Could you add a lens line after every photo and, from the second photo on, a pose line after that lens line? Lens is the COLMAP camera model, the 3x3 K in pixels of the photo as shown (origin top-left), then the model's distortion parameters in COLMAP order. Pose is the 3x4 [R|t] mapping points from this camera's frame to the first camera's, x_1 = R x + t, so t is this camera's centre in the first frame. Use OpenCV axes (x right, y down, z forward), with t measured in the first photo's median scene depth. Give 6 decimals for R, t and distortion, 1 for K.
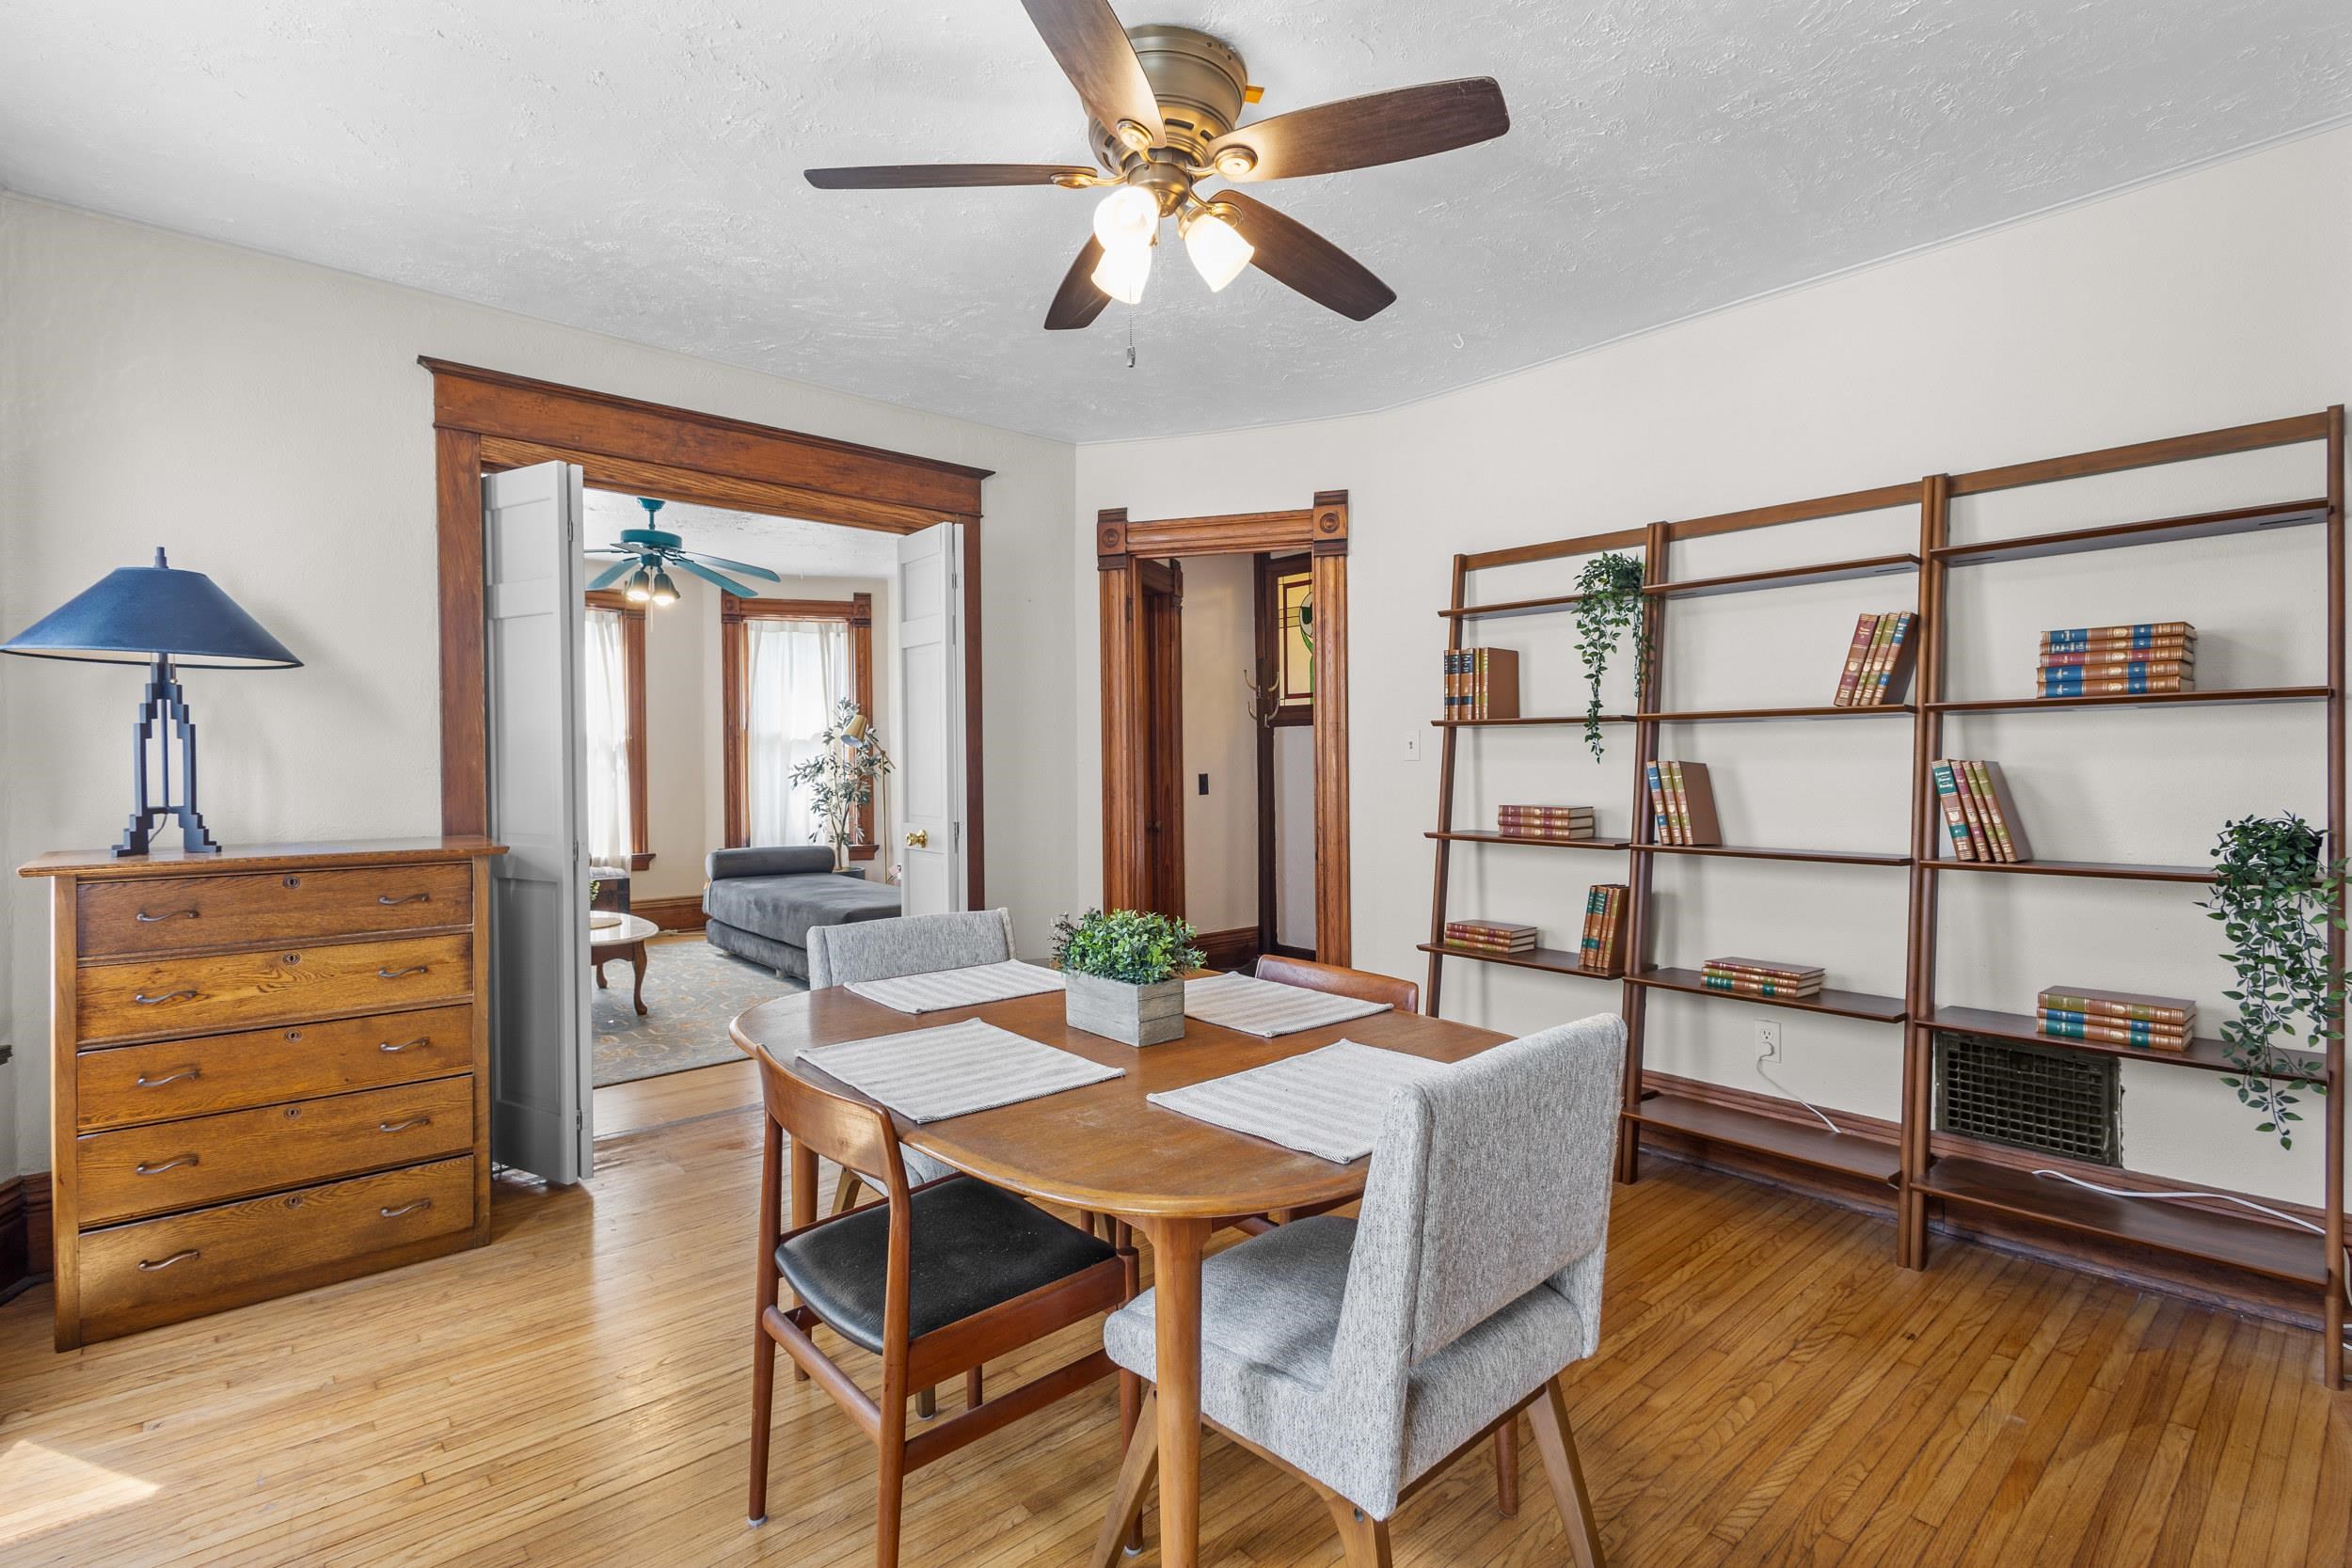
lens RADIAL K [[1078.1, 0, 1176.8], [0, 1078.1, 772.2], [0, 0, 1]] dist [0.009338, -0.002099]
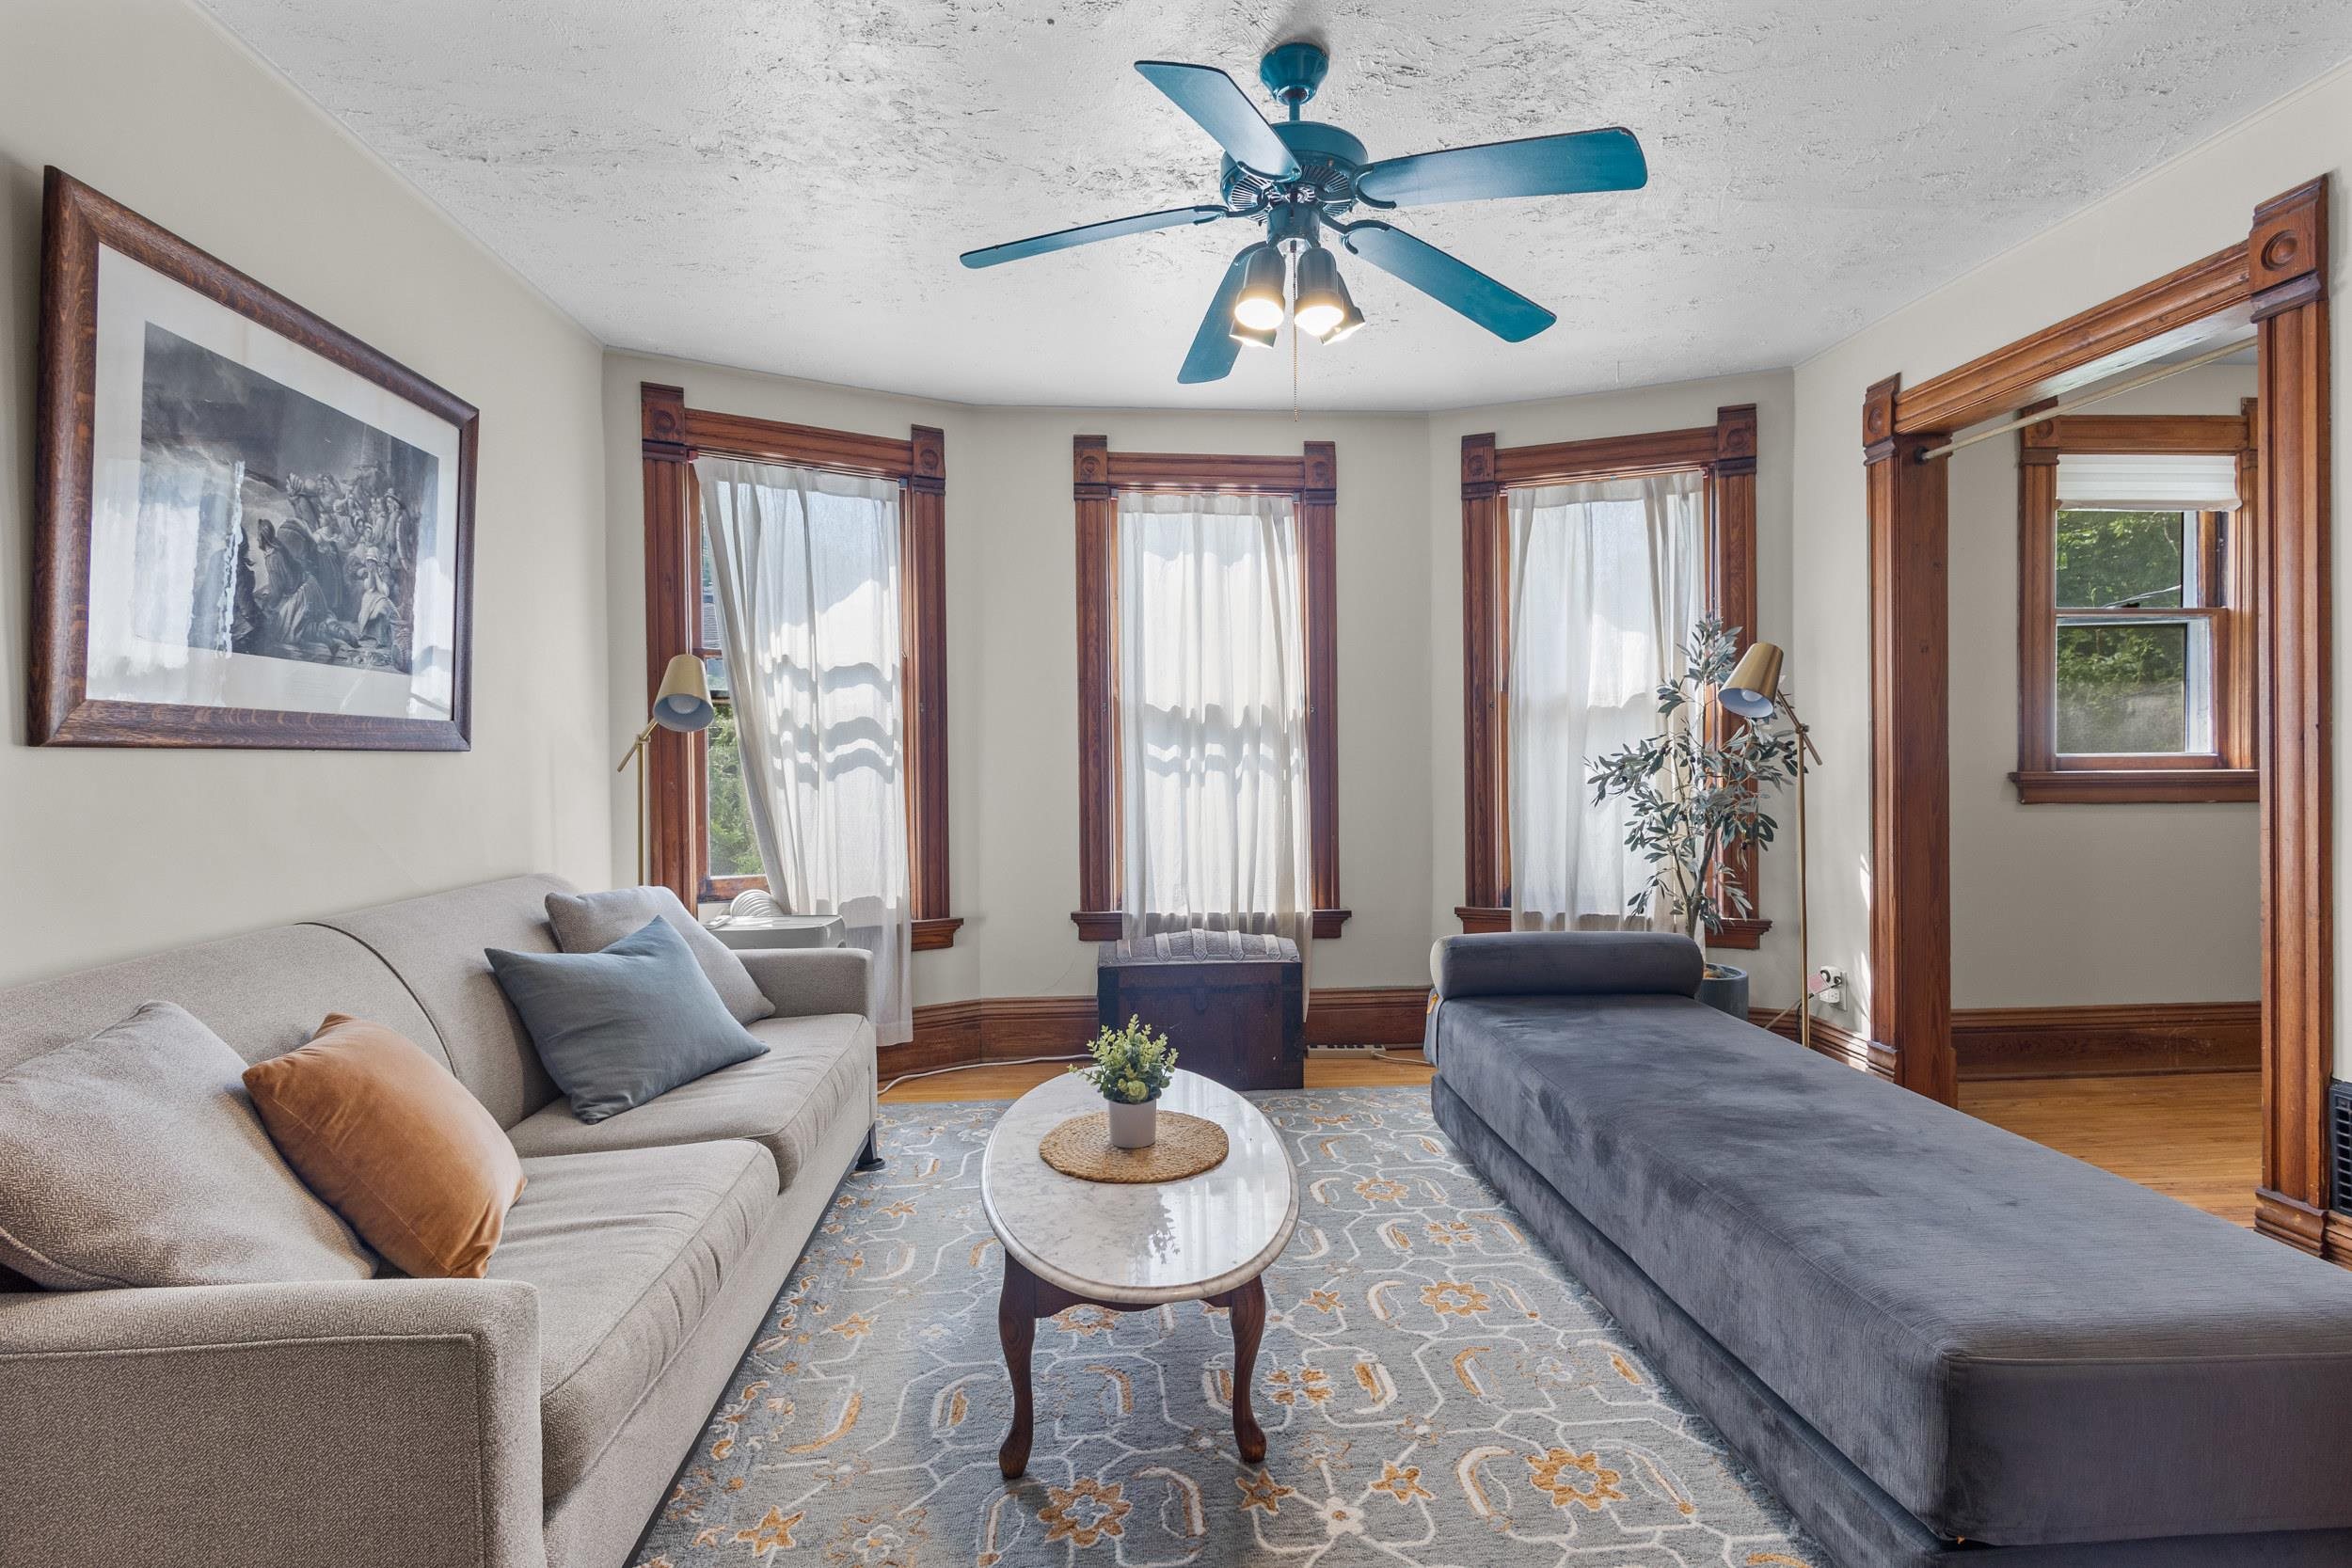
lens RADIAL K [[1078.1, 0, 1165.0], [0, 1078.1, 769.9], [0, 0, 1]] dist [0.009338, -0.002099]
pose [[0.786409, 0.006028, -0.617677, -0.219148], [-0.001634, 0.999969, 0.007679, -0.004320], [0.617704, -0.005029, 0.786395, 0.518807]]
